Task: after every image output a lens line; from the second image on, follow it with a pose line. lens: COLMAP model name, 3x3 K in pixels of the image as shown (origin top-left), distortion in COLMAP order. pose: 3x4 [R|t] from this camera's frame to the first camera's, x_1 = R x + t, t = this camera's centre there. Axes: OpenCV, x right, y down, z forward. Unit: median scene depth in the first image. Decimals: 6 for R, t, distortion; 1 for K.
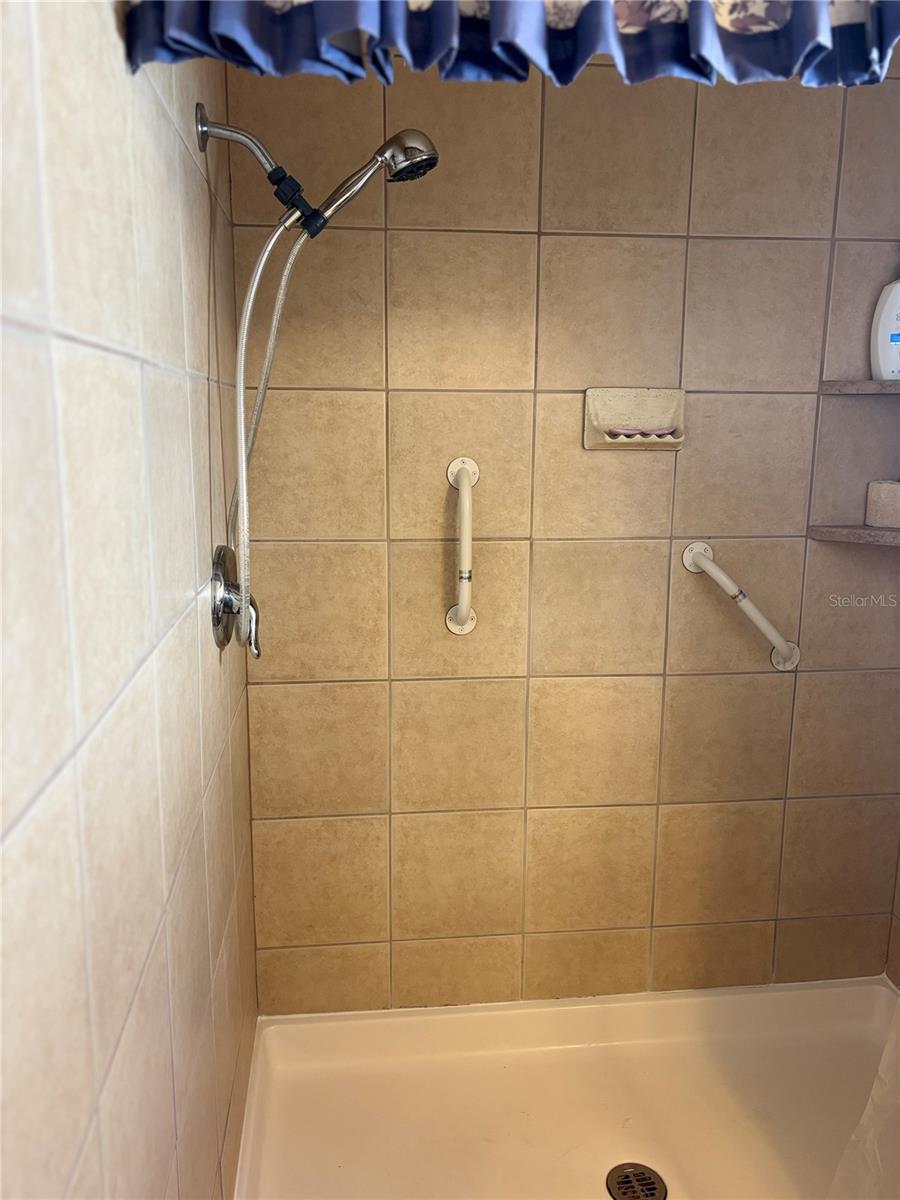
lens RADIAL K [[912.6, 0, 444.8], [0, 912.6, 595.7], [0, 0, 1]] dist [0.047633, -0.053362]
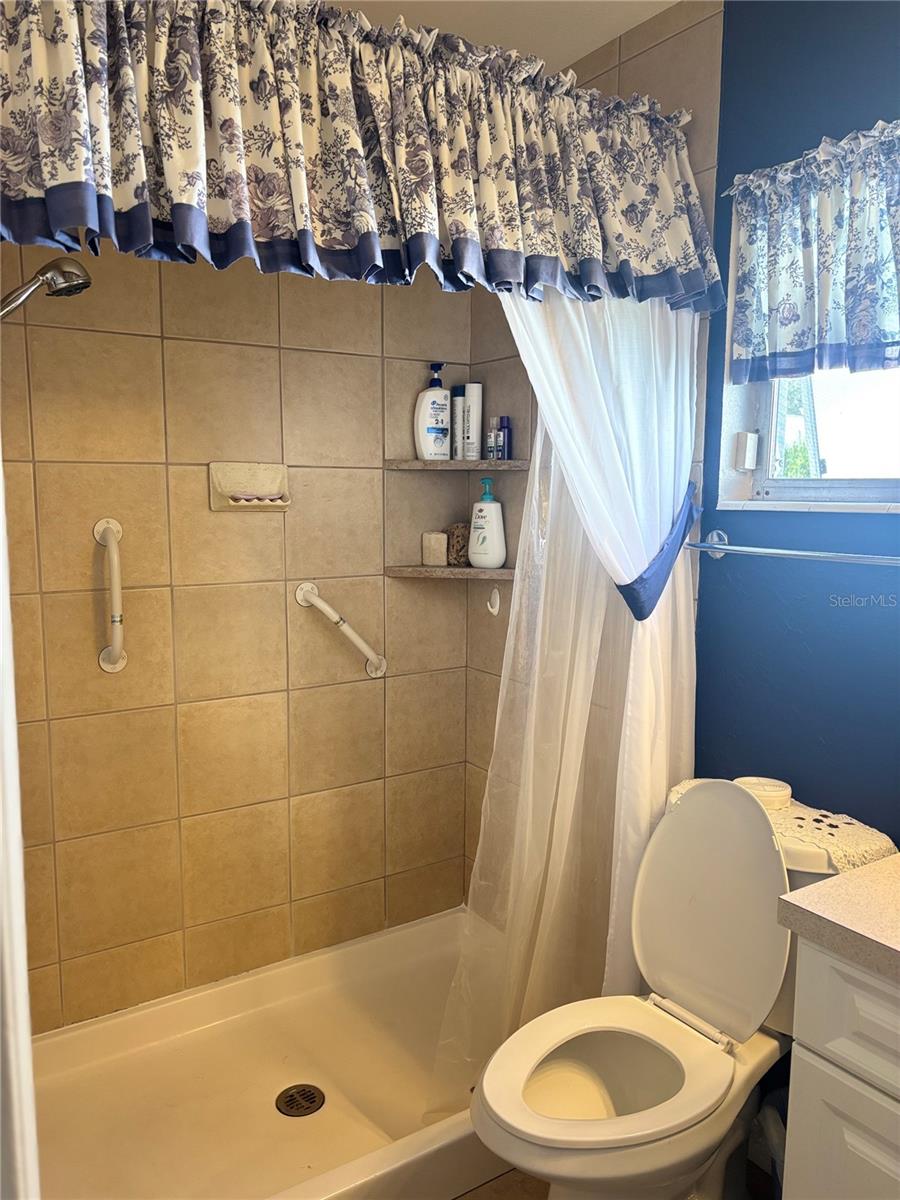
lens RADIAL K [[912.6, 0, 451.9], [0, 912.6, 601.5], [0, 0, 1]] dist [0.047633, -0.053362]
pose [[0.892312, -0.057961, 0.447682, -0.115050], [0.086377, 0.995321, -0.043301, 0.041023], [-0.443077, 0.077307, 0.893144, -0.227423]]
